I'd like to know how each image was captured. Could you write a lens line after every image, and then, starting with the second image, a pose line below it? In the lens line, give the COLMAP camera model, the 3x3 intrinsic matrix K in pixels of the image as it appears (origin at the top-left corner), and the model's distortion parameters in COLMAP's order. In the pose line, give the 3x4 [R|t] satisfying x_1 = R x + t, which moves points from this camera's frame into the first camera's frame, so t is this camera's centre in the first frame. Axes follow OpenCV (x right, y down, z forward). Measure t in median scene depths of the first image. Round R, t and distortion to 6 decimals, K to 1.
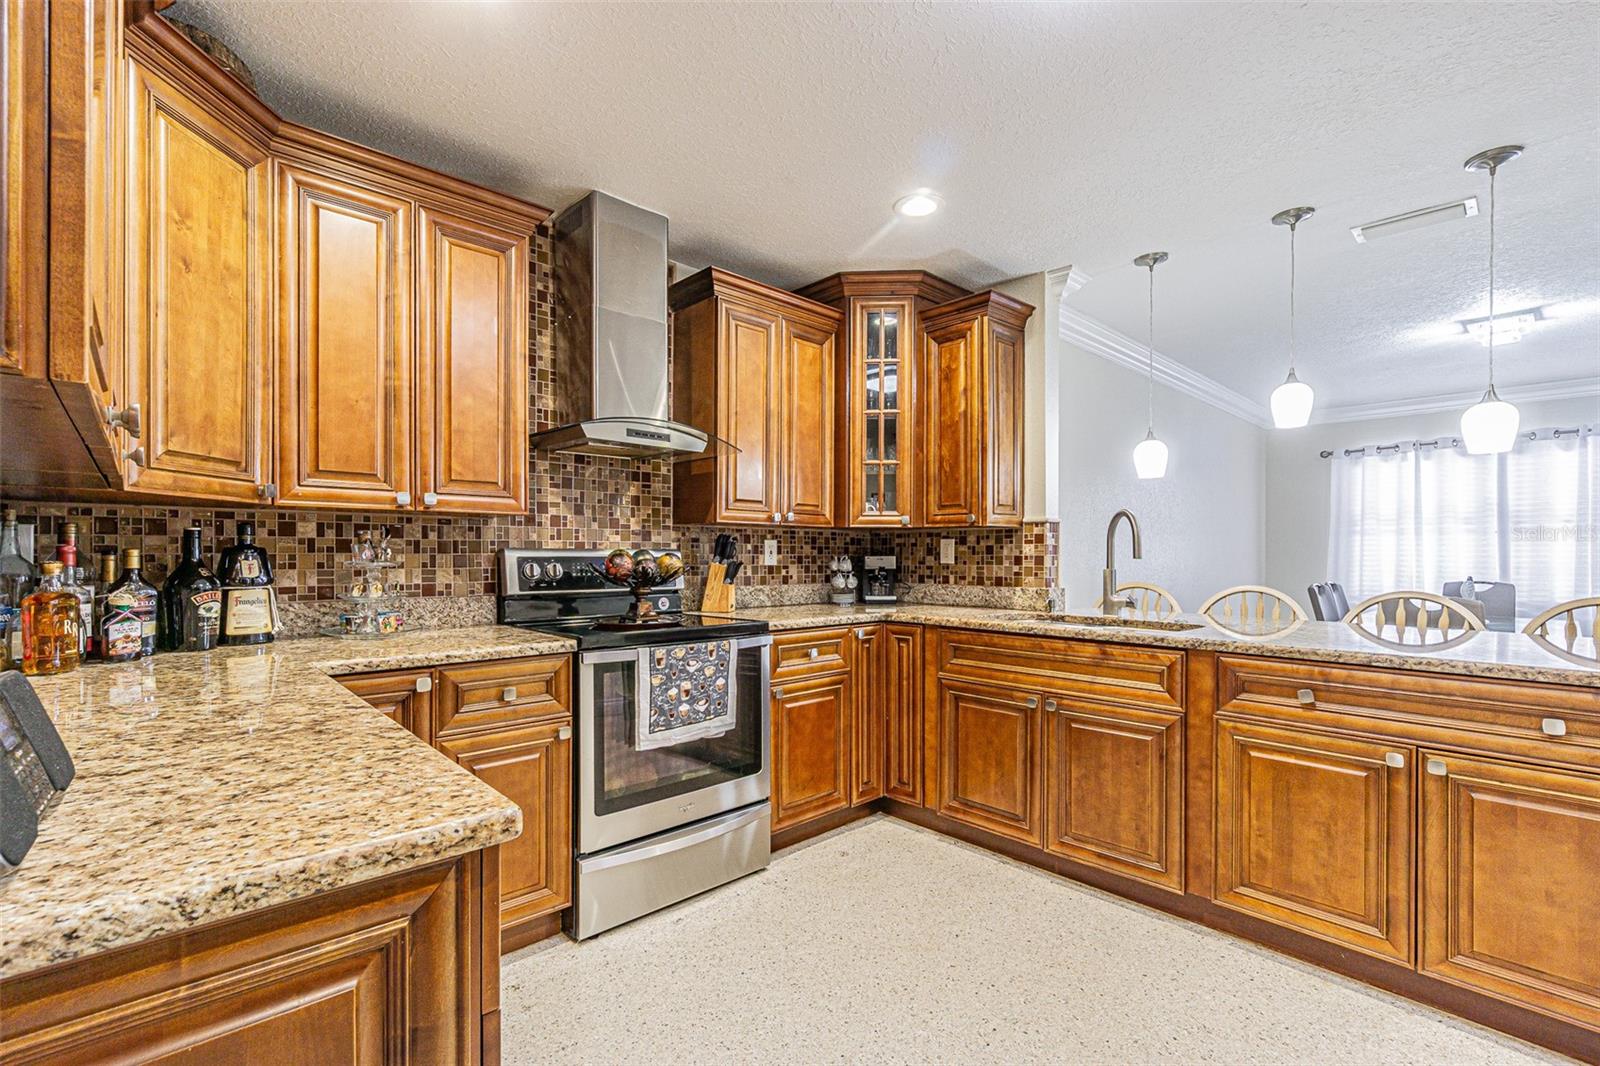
lens RADIAL K [[686.1, 0, 797.6], [0, 686.1, 545.3], [0, 0, 1]] dist [-0.002059, -0.000196]
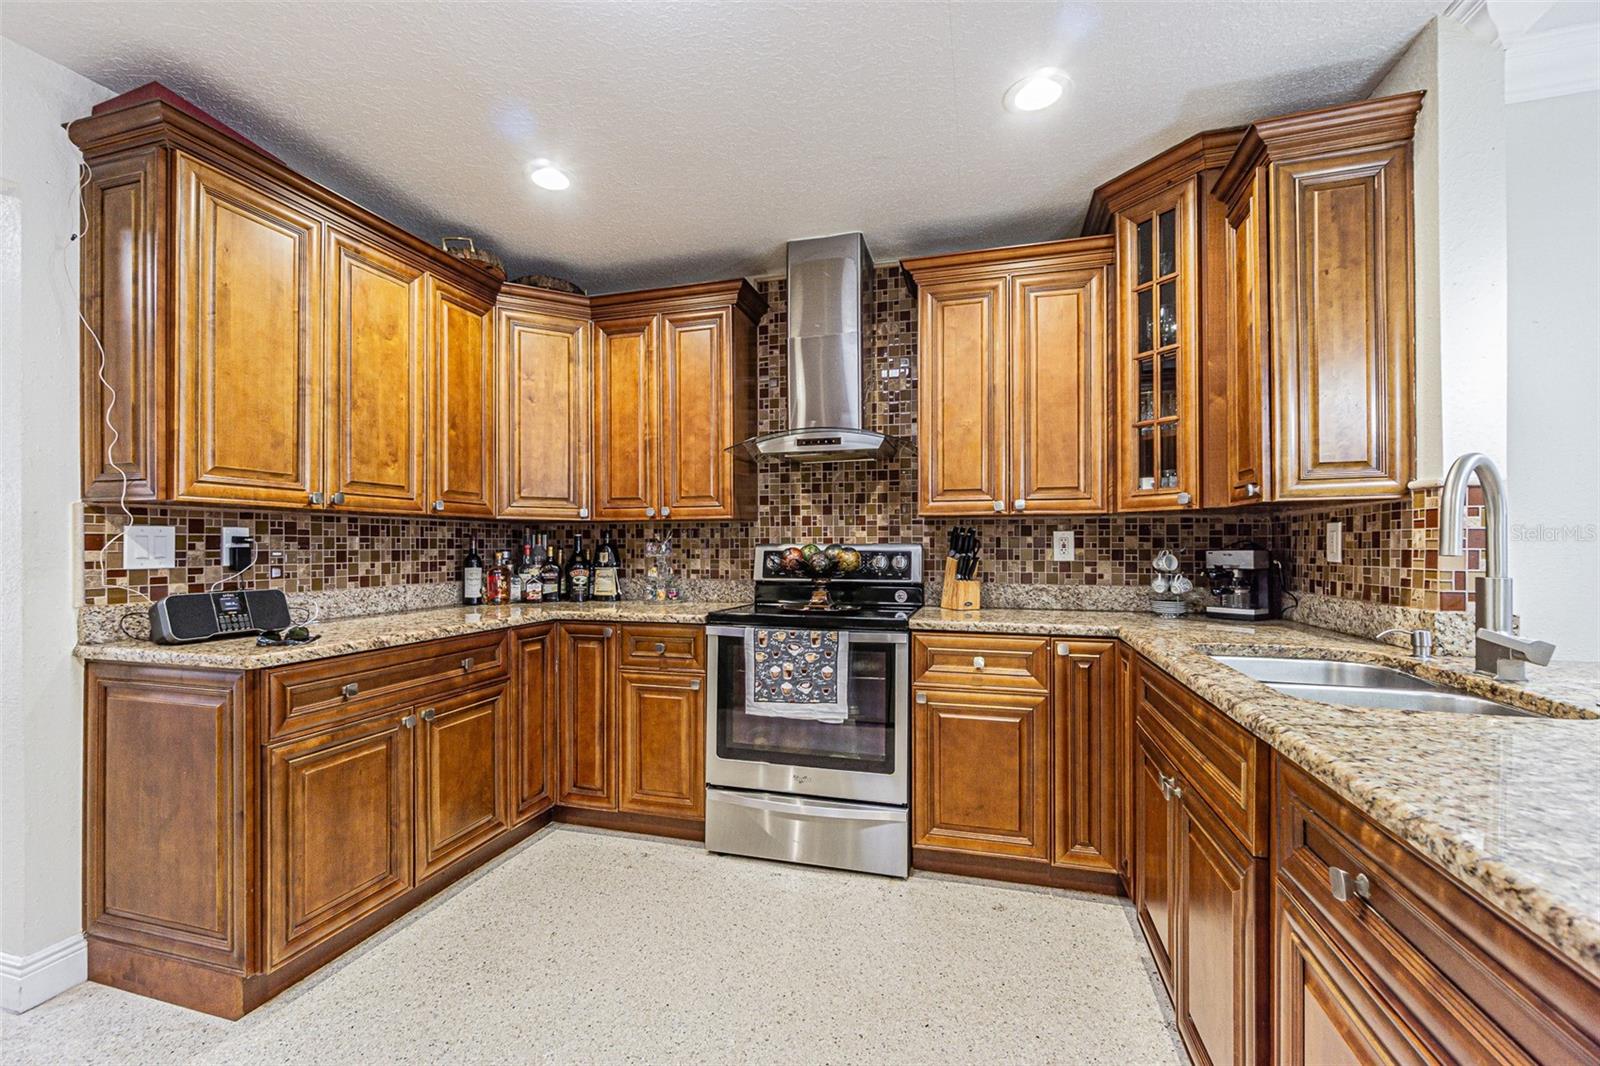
lens RADIAL K [[697.2, 0, 800.0], [0, 697.2, 533.0], [0, 0, 1]] dist [0.002077, 0.000057]
pose [[0.522655, -0.020763, -0.852291, 0.675936], [0.012869, 0.999782, -0.016464, 0.005719], [0.852447, -0.002364, 0.522809, 0.353733]]
